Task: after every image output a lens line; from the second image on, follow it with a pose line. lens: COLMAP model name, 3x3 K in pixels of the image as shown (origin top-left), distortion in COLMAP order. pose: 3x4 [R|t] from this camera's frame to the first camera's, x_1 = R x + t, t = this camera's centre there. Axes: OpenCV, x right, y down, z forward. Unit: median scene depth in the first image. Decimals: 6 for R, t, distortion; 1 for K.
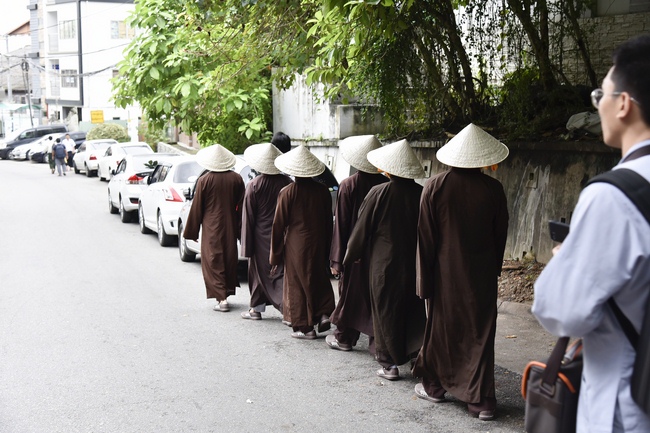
lens RADIAL K [[998.9, 0, 325.1], [0, 998.9, 217.4], [0, 0, 1]] dist [-0.049762, 0.000000]
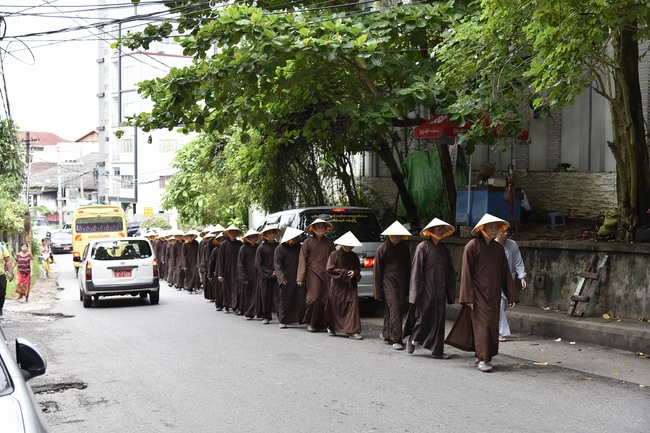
lens RADIAL K [[893.2, 0, 325.5], [0, 893.2, 215.4], [0, 0, 1]] dist [-0.000603, 0.000000]
pose [[0.999703, 0.010609, -0.021954, 0.041642], [-0.012607, 0.995588, -0.092977, 0.015836], [0.020871, 0.093226, 0.995426, -0.211174]]
